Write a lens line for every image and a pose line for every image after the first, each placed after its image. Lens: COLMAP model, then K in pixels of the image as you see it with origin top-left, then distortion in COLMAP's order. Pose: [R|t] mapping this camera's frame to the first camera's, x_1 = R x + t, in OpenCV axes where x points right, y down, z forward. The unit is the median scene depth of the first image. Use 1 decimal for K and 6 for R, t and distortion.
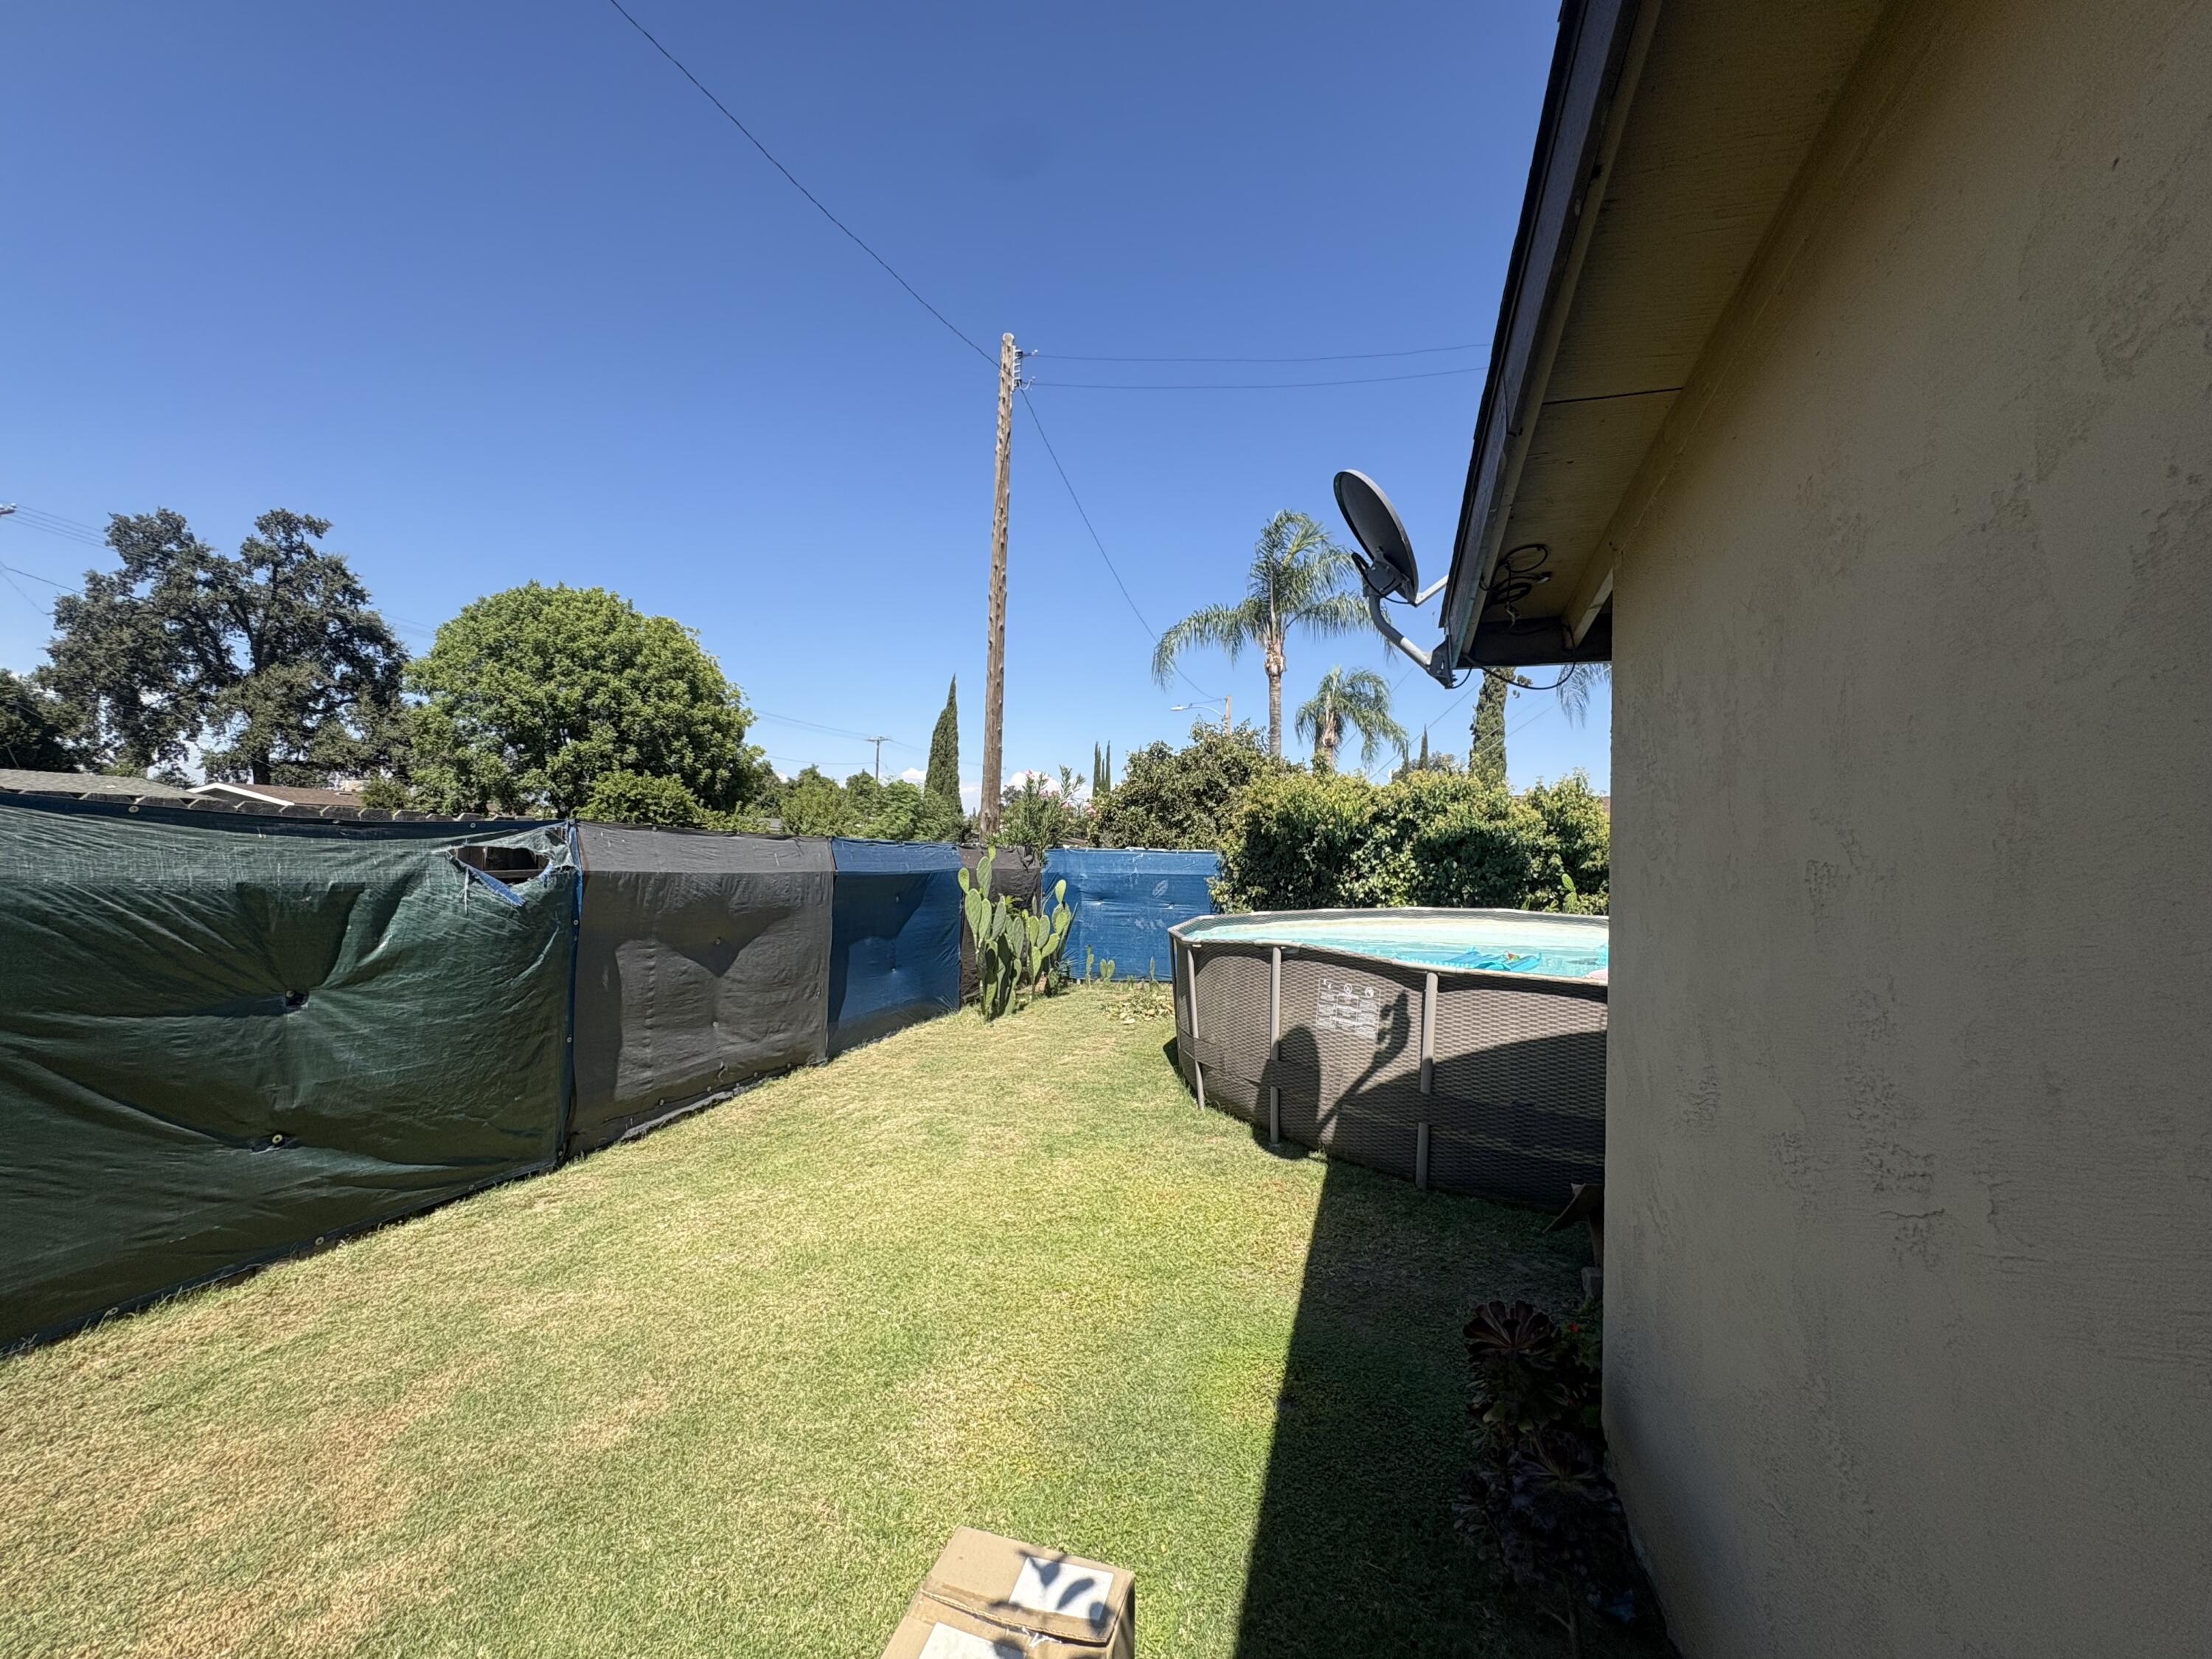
lens RADIAL K [[884.0, 0, 1103.8], [0, 884.0, 828.4], [0, 0, 1]] dist [0.000199, 0.000738]
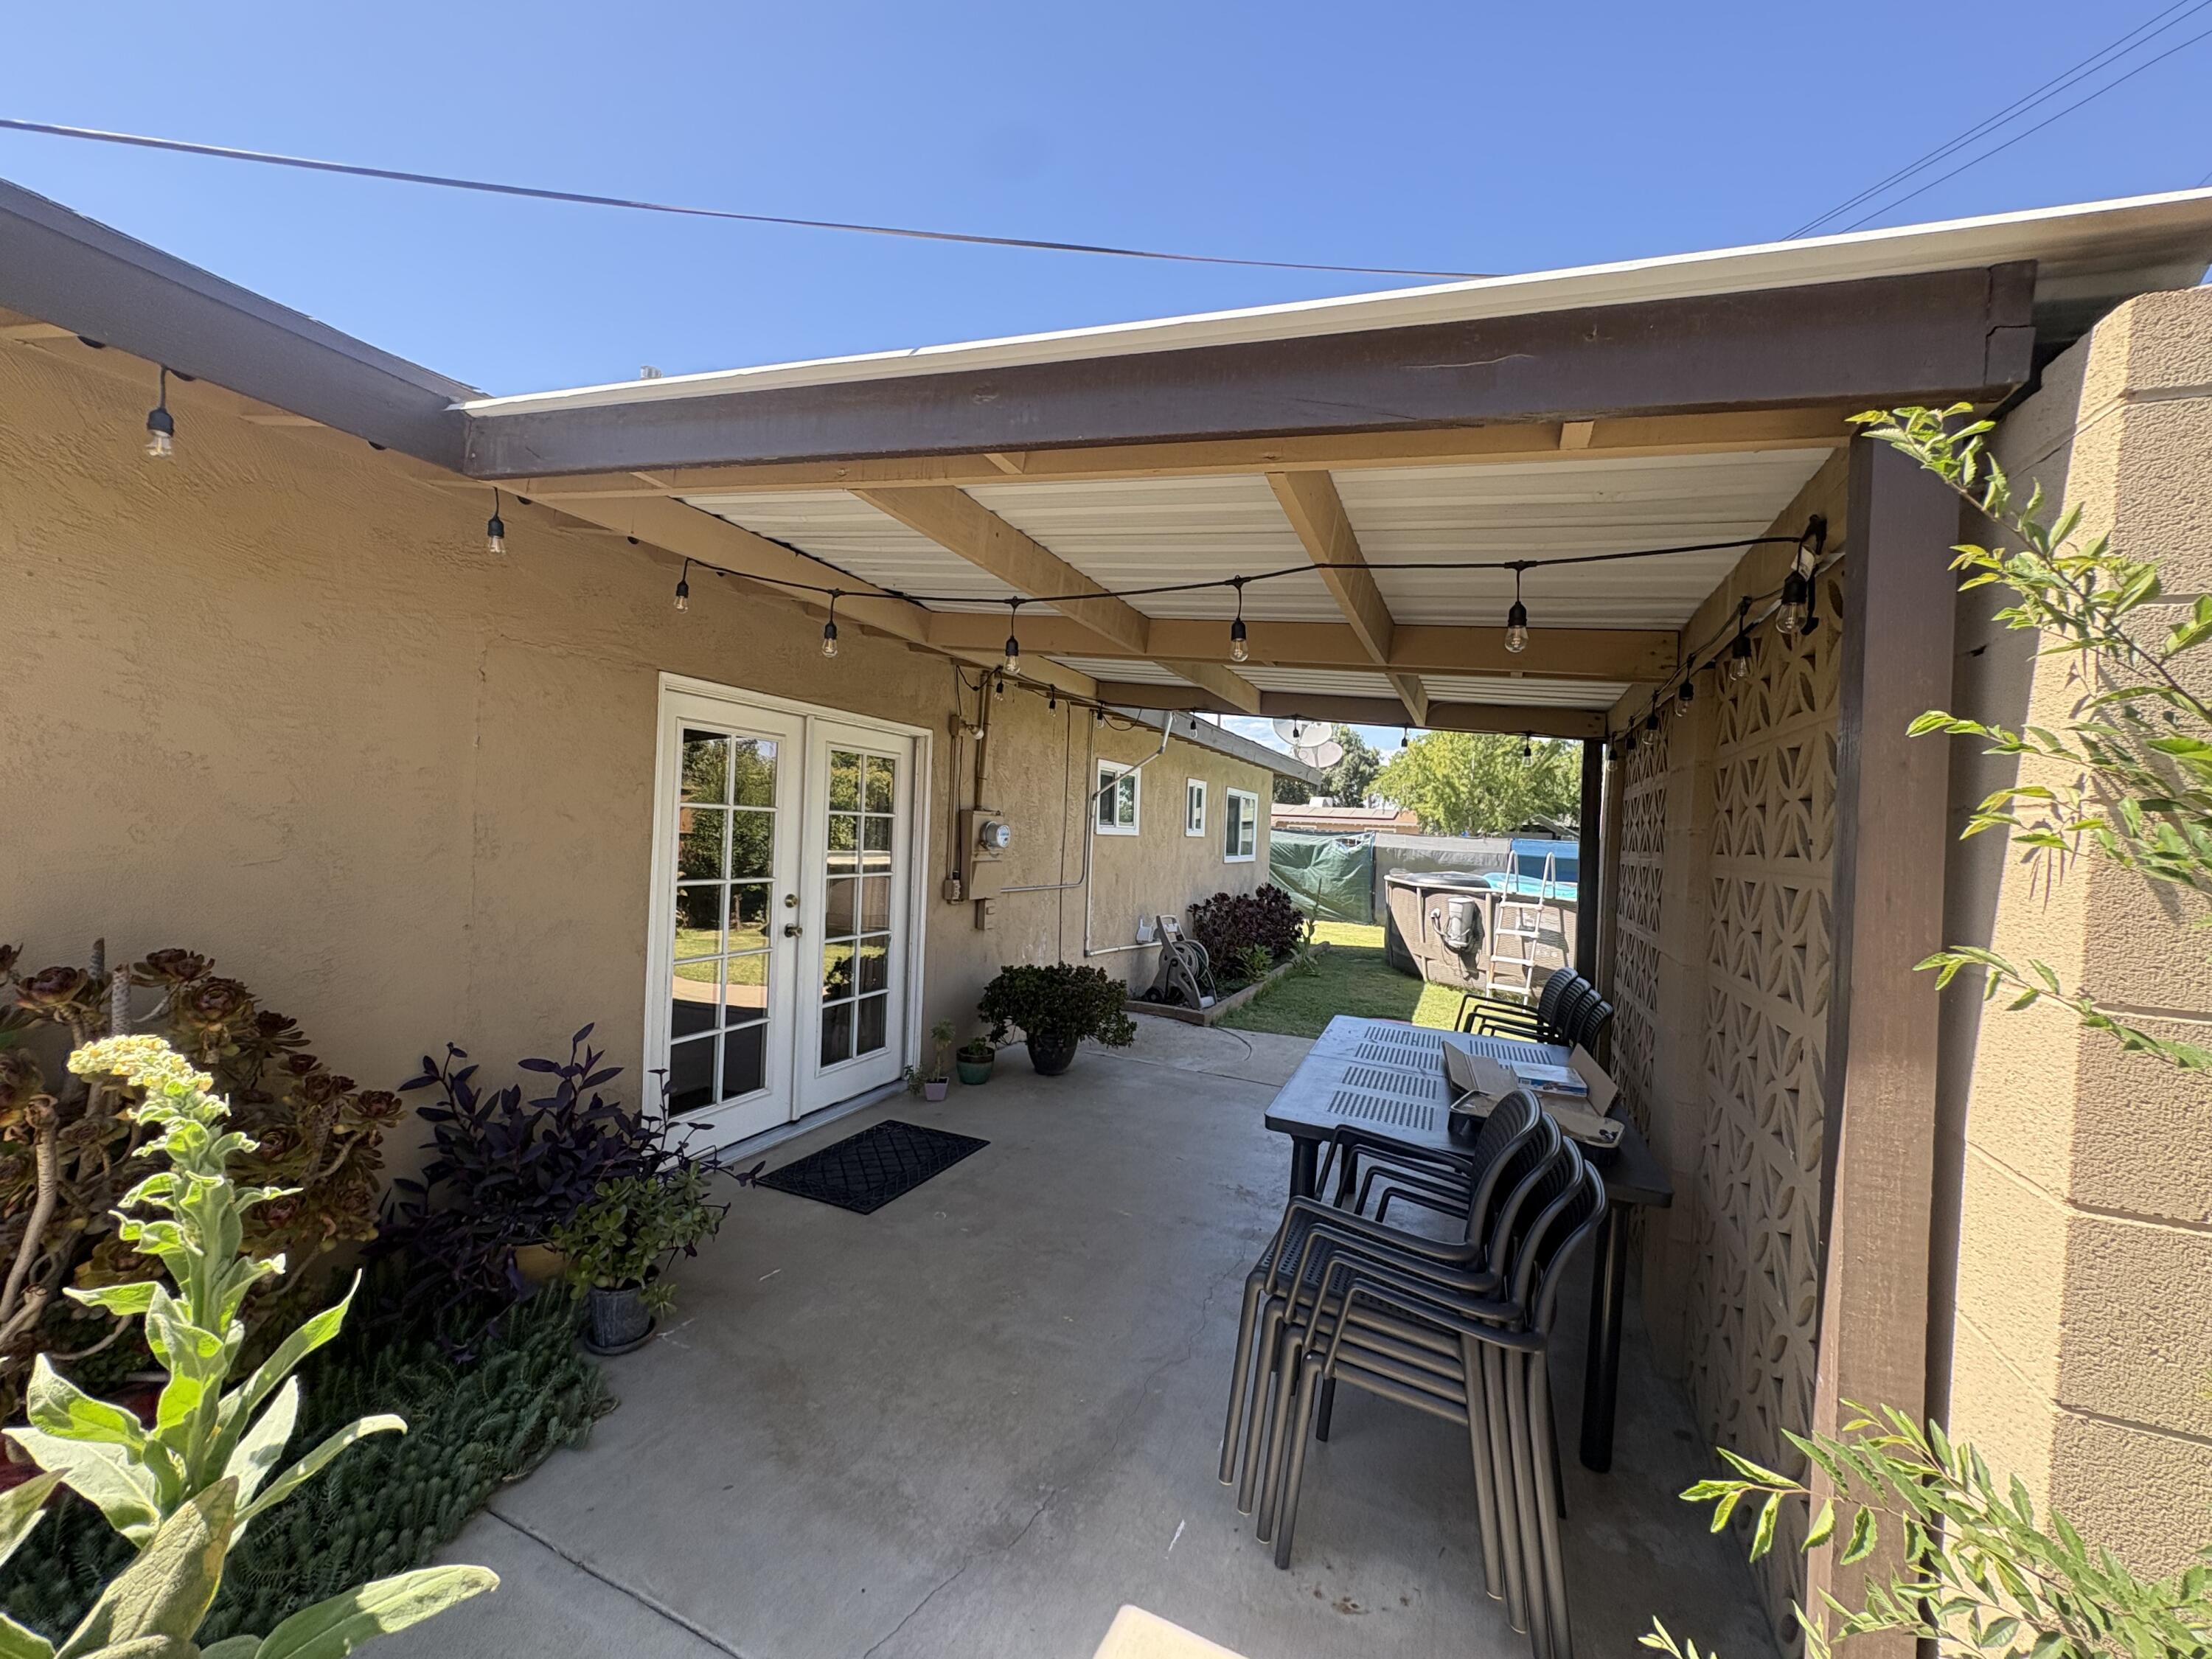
lens RADIAL K [[884.0, 0, 1103.8], [0, 884.0, 828.4], [0, 0, 1]] dist [0.000199, 0.000738]
pose [[-0.139109, -0.035007, -0.989658, 0.457691], [-0.020732, 0.999259, -0.032432, 0.017072], [0.990060, 0.016005, -0.139732, 0.060481]]
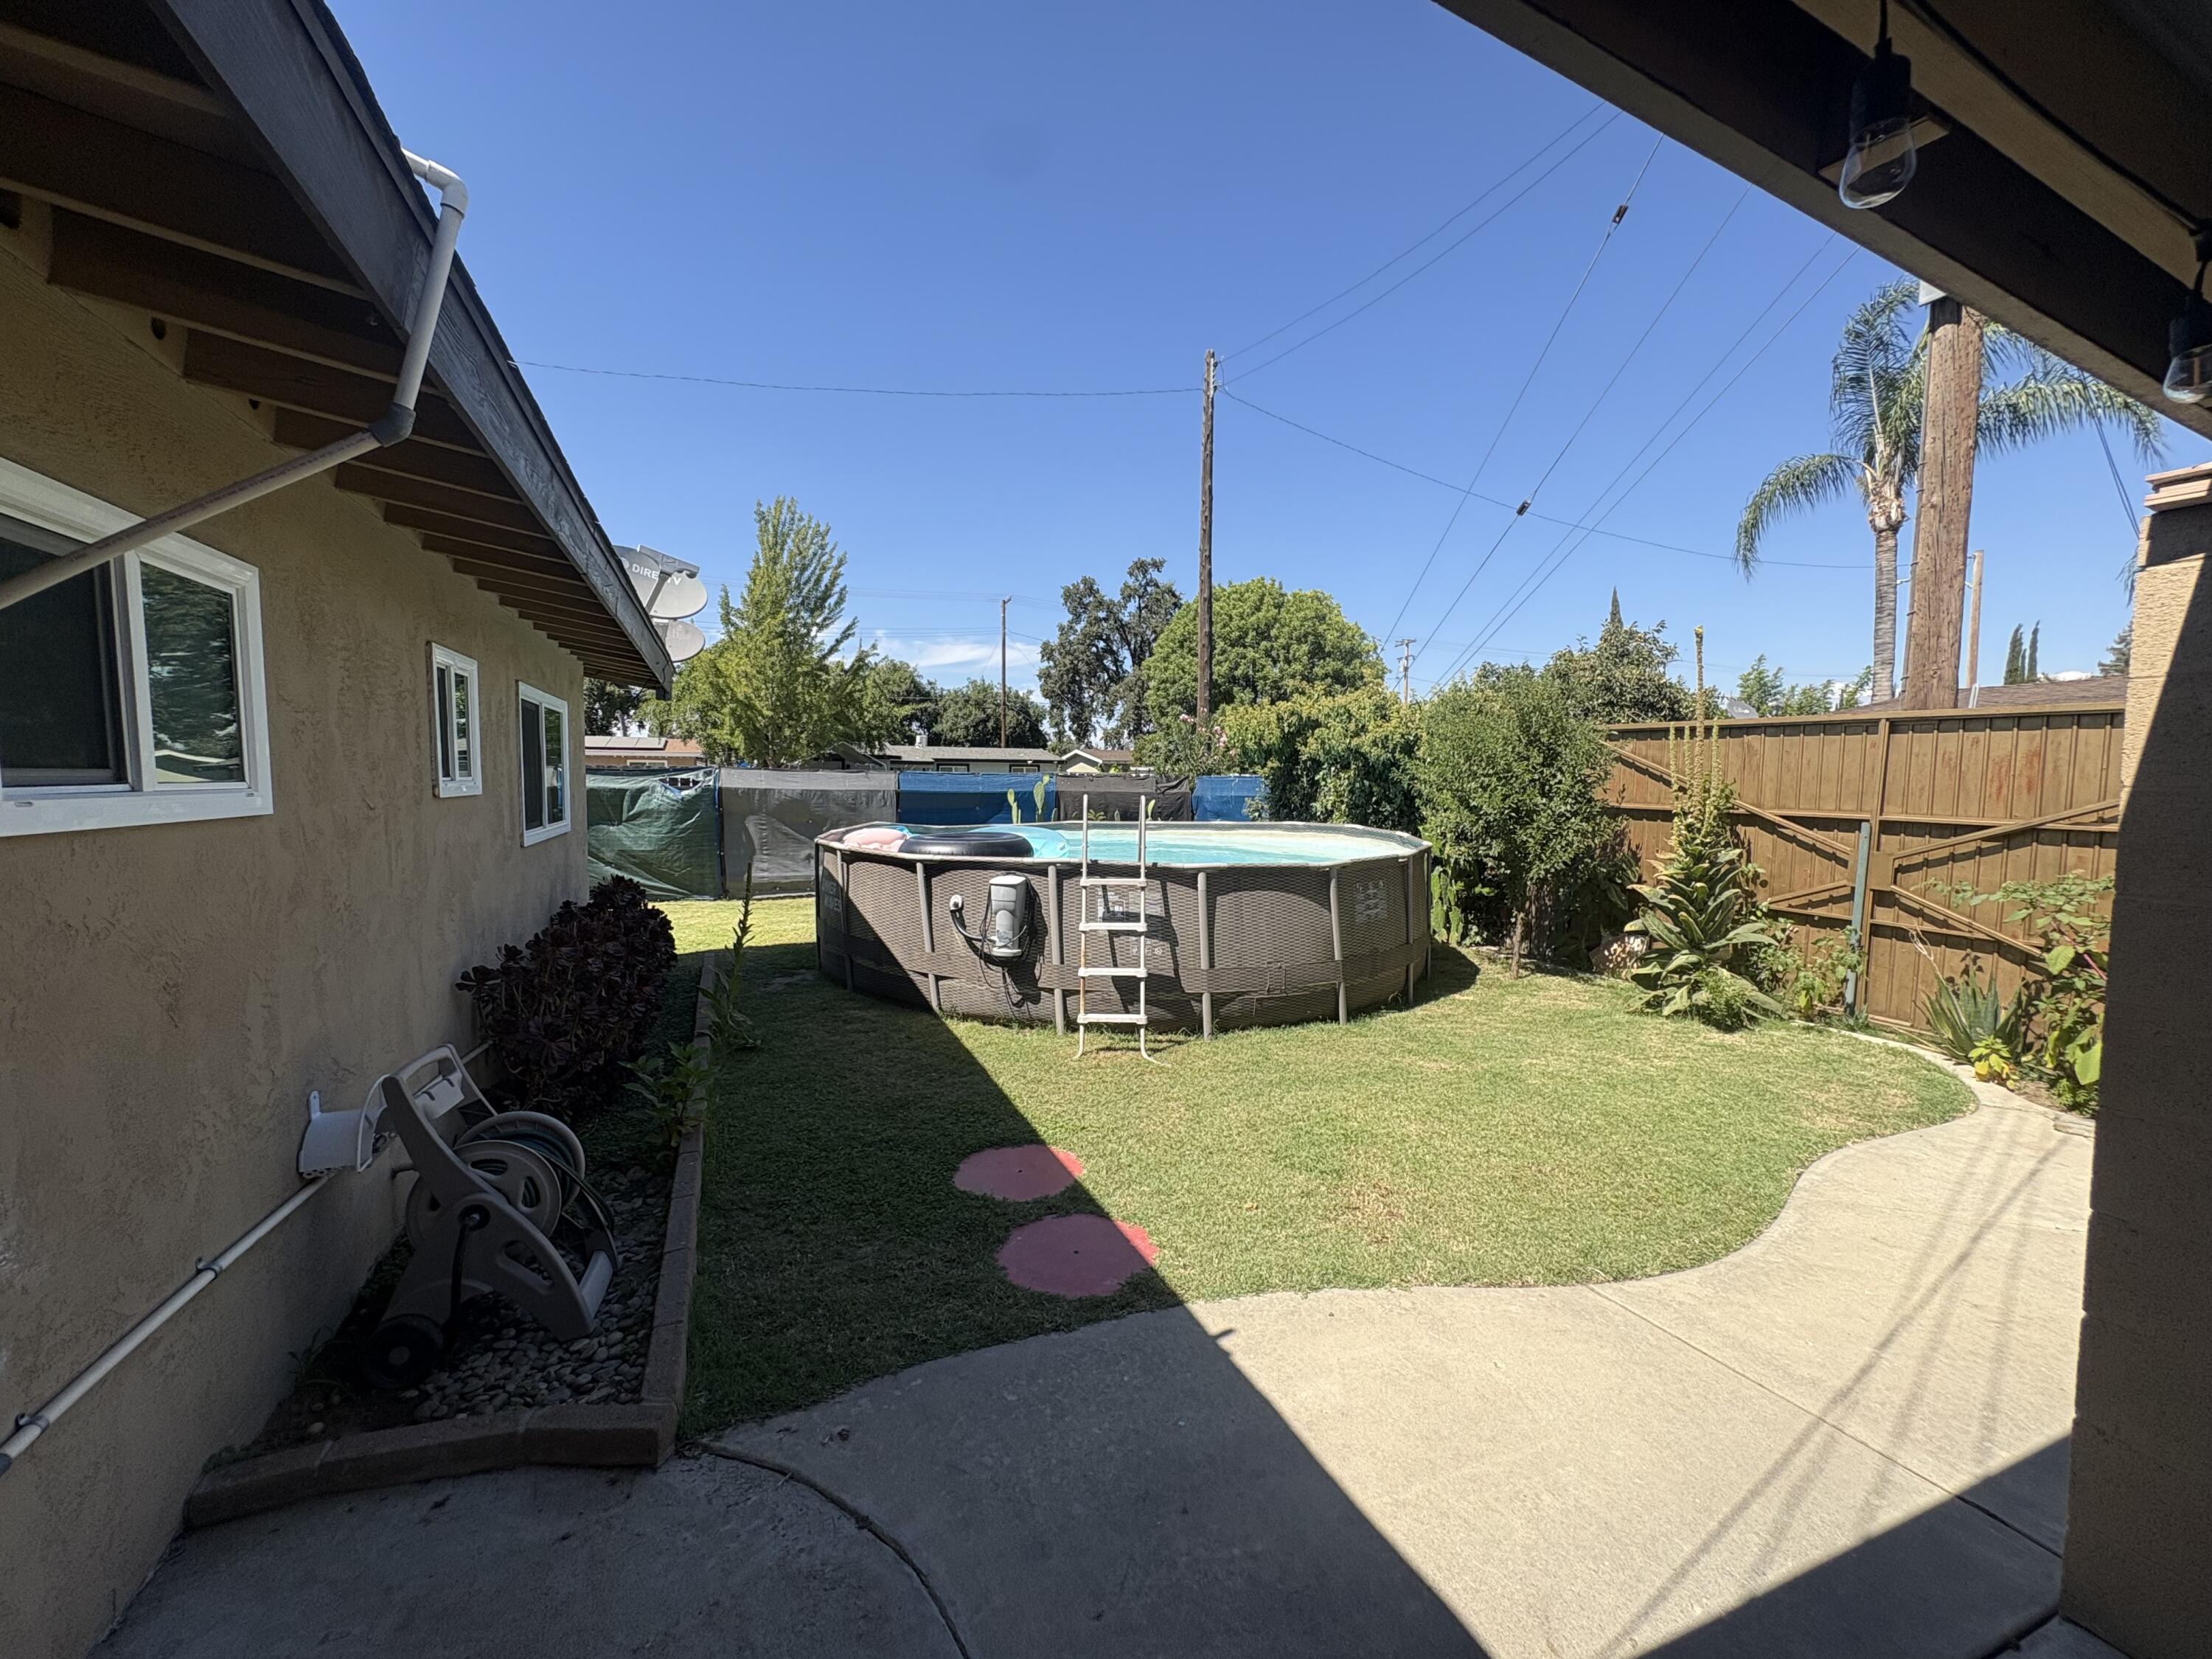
lens RADIAL K [[884.0, 0, 1103.8], [0, 884.0, 828.4], [0, 0, 1]] dist [0.000199, 0.000738]
pose [[0.619800, 0.022260, -0.784444, 0.300894], [0.029859, 0.998205, 0.051917, 0.010007], [0.784192, -0.055601, 0.618022, 0.043217]]
